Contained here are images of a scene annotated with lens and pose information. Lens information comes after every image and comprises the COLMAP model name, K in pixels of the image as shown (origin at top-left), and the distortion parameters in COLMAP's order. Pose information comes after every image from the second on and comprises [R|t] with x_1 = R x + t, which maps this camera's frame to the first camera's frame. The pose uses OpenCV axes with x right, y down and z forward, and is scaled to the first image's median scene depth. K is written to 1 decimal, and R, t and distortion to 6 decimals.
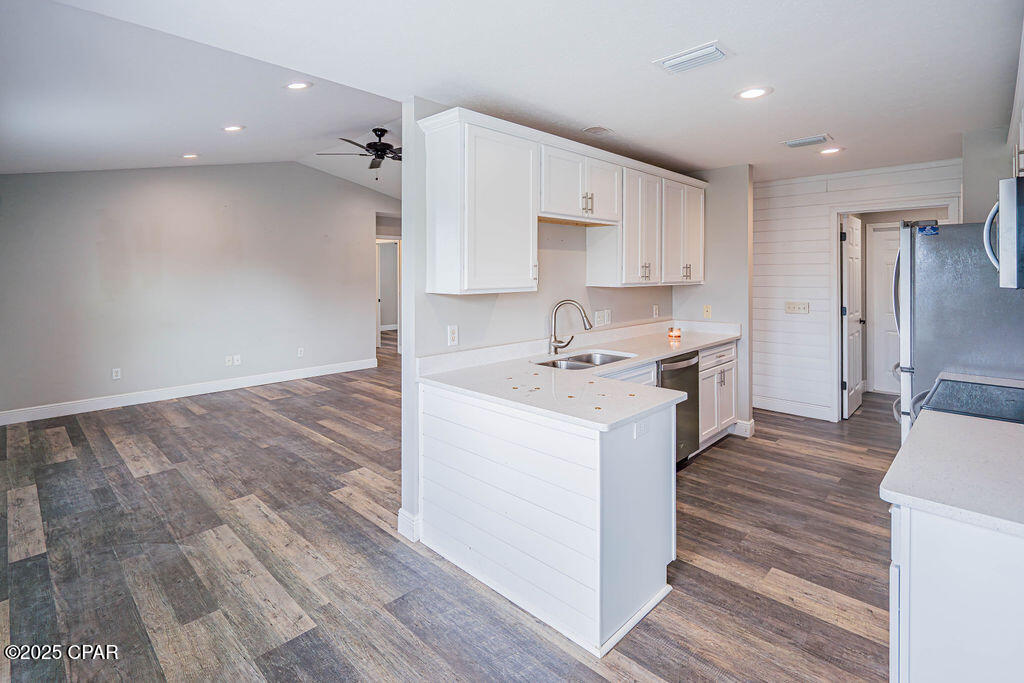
lens RADIAL K [[501.1, 0, 522.8], [0, 501.1, 268.7], [0, 0, 1]] dist [-0.002676, -0.000670]
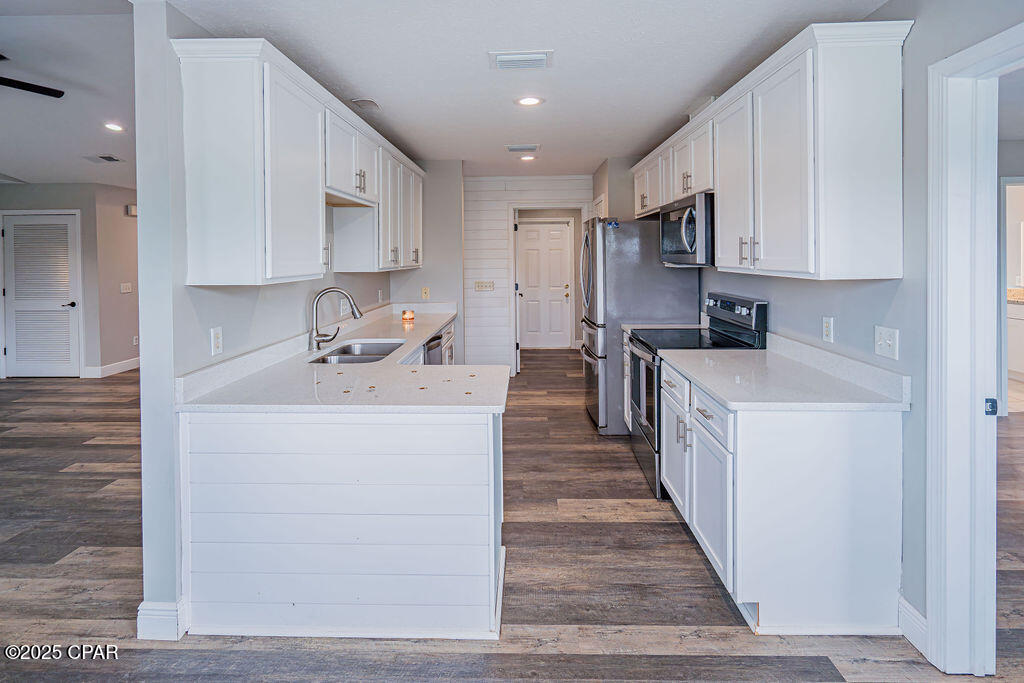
lens RADIAL K [[488.1, 0, 510.4], [0, 488.1, 259.3], [0, 0, 1]] dist [-0.004247, 0.001063]
pose [[0.739631, -0.008522, 0.672959, -0.233843], [0.002278, 0.999946, 0.010159, 0.003589], [-0.673009, -0.005981, 0.739610, 0.130039]]
